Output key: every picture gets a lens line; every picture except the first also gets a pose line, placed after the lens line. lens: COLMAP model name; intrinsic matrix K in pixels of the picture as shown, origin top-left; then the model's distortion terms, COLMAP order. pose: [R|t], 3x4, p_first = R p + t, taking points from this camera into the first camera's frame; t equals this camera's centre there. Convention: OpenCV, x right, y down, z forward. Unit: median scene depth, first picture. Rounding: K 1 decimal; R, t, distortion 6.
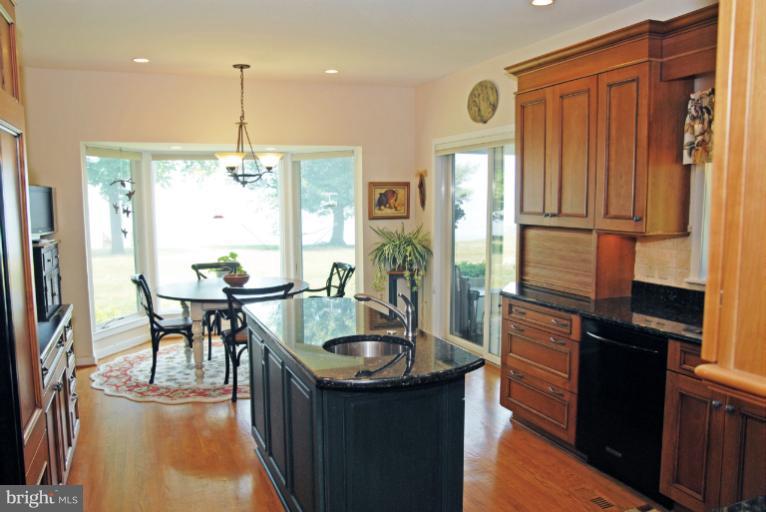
lens RADIAL K [[609.5, 0, 382.8], [0, 609.5, 261.3], [0, 0, 1]] dist [-0.059858, -0.009839]
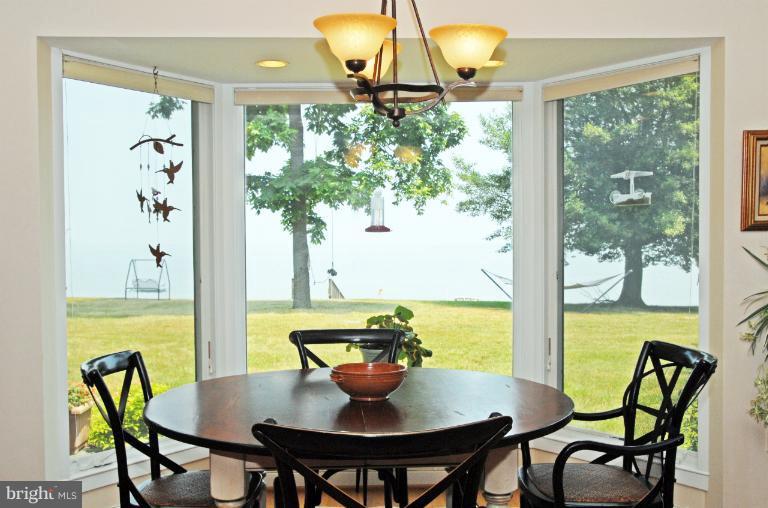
lens RADIAL K [[749.0, 0, 382.4], [0, 749.0, 259.8], [0, 0, 1]] dist [-0.014906, 0.000000]
pose [[0.925514, 0.006860, -0.378652, -0.057345], [-0.040283, 0.995947, -0.080418, -0.004578], [0.376565, 0.089681, 0.922039, 0.526308]]
